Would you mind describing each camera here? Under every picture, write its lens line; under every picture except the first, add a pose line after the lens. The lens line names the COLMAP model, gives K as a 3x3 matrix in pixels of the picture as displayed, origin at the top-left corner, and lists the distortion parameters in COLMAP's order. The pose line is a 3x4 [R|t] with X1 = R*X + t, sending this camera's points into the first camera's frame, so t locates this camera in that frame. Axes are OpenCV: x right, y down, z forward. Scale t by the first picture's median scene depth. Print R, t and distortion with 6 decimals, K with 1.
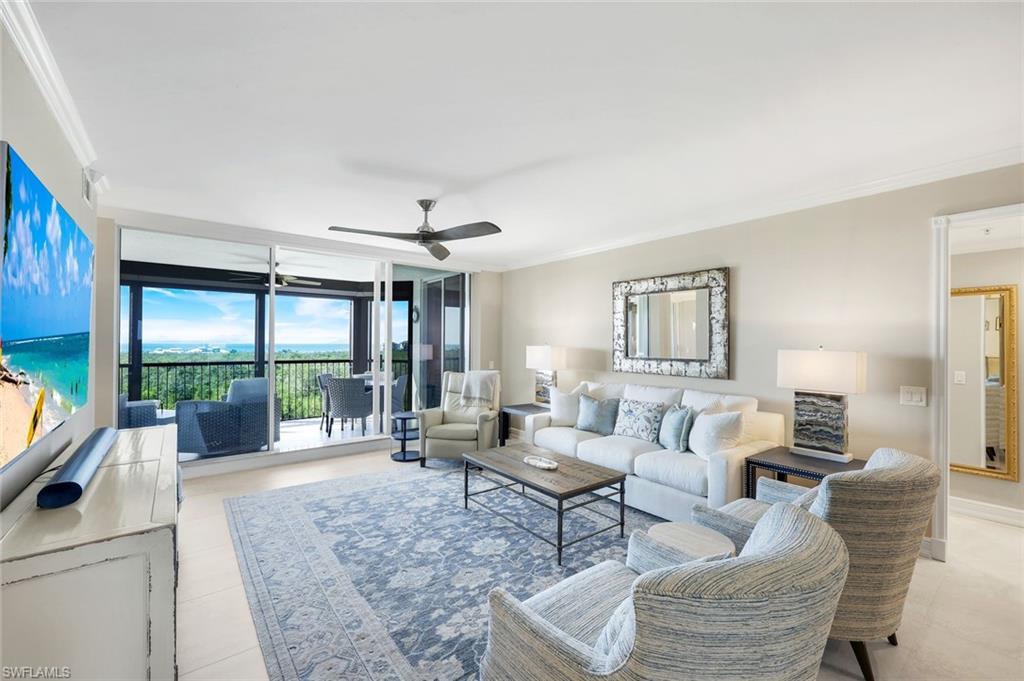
lens RADIAL K [[416.3, 0, 512.4], [0, 416.3, 339.2], [0, 0, 1]] dist [-0.000117, 0.000091]
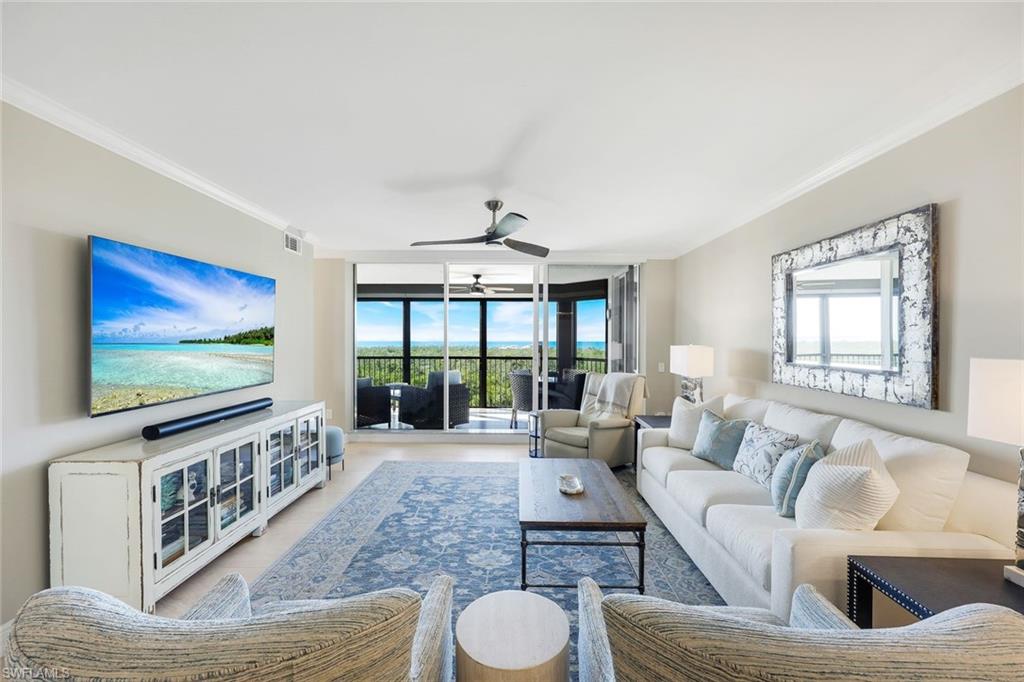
lens RADIAL K [[416.3, 0, 514.2], [0, 416.3, 340.4], [0, 0, 1]] dist [-0.000117, 0.000091]
pose [[0.780155, -0.001004, -0.625586, 0.412275], [0.005311, 0.999973, 0.005019, 0.000153], [0.625564, -0.007238, 0.780139, 0.218438]]
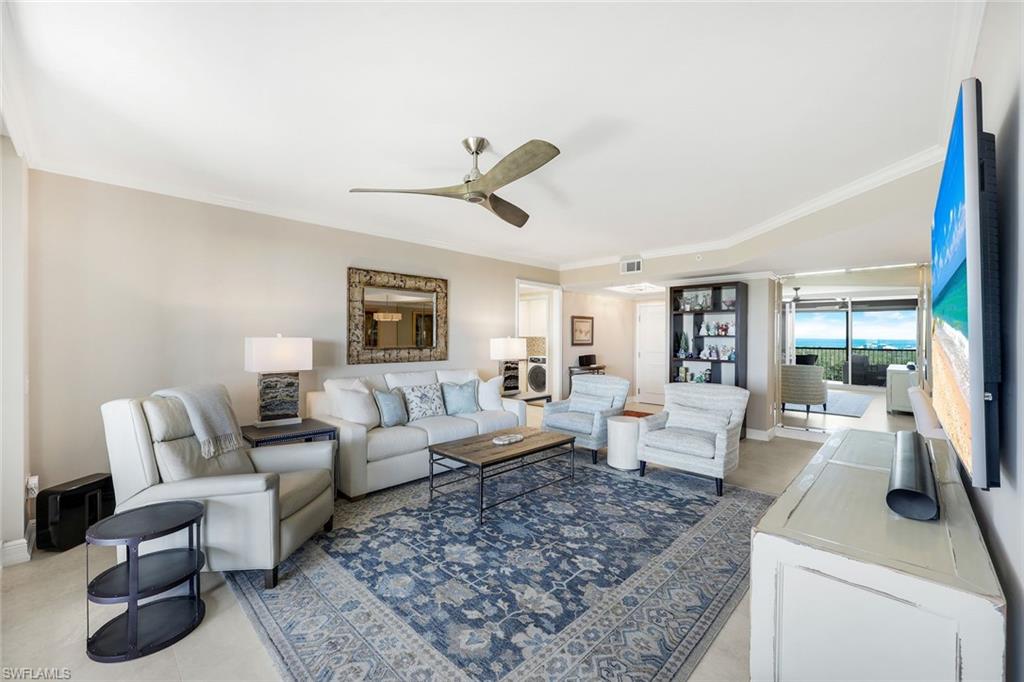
lens RADIAL K [[416.3, 0, 500.6], [0, 416.3, 336.9], [0, 0, 1]] dist [-0.000117, 0.000091]
pose [[-0.113884, -0.004228, 0.993485, -0.856301], [-0.013542, 0.999905, 0.002703, 0.011957], [-0.993402, -0.013146, -0.113930, 0.933873]]
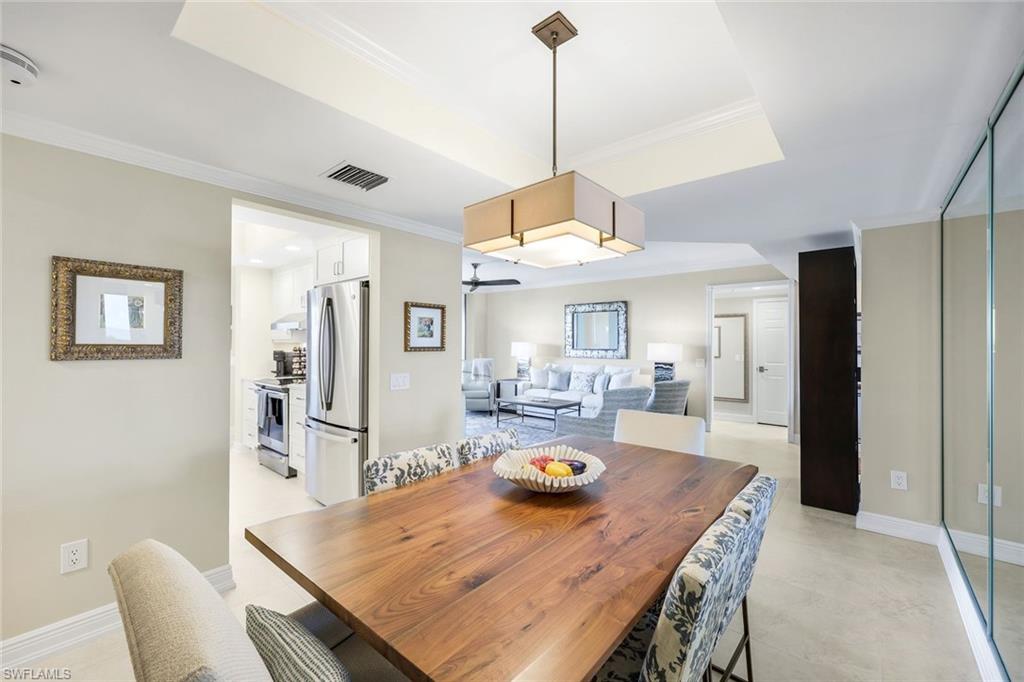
lens RADIAL K [[416.3, 0, 515.8], [0, 416.3, 341.8], [0, 0, 1]] dist [-0.000117, 0.000091]
pose [[0.979043, -0.001634, 0.203646, -0.367254], [0.000339, 0.999980, 0.006391, 0.004126], [-0.203652, -0.006188, 0.979024, -0.762421]]
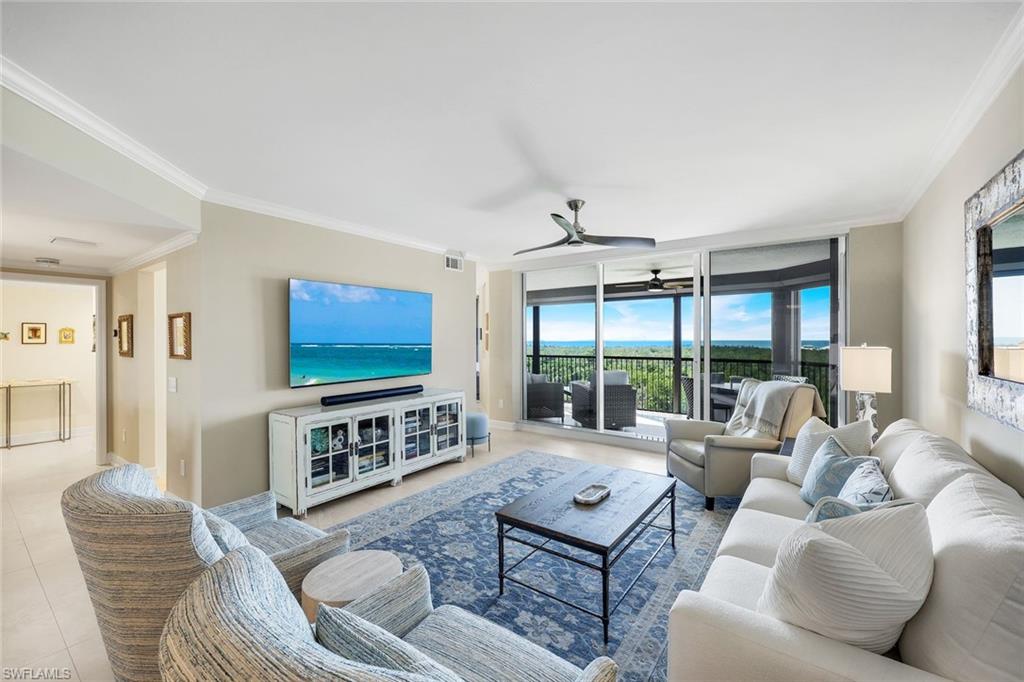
lens RADIAL K [[416.3, 0, 511.8], [0, 416.3, 339.8], [0, 0, 1]] dist [-0.000117, 0.000091]
pose [[0.274639, -0.004516, -0.961537, 0.638734], [0.011088, 0.999937, -0.001529, 0.002751], [0.961483, -0.010242, 0.274672, 0.515168]]
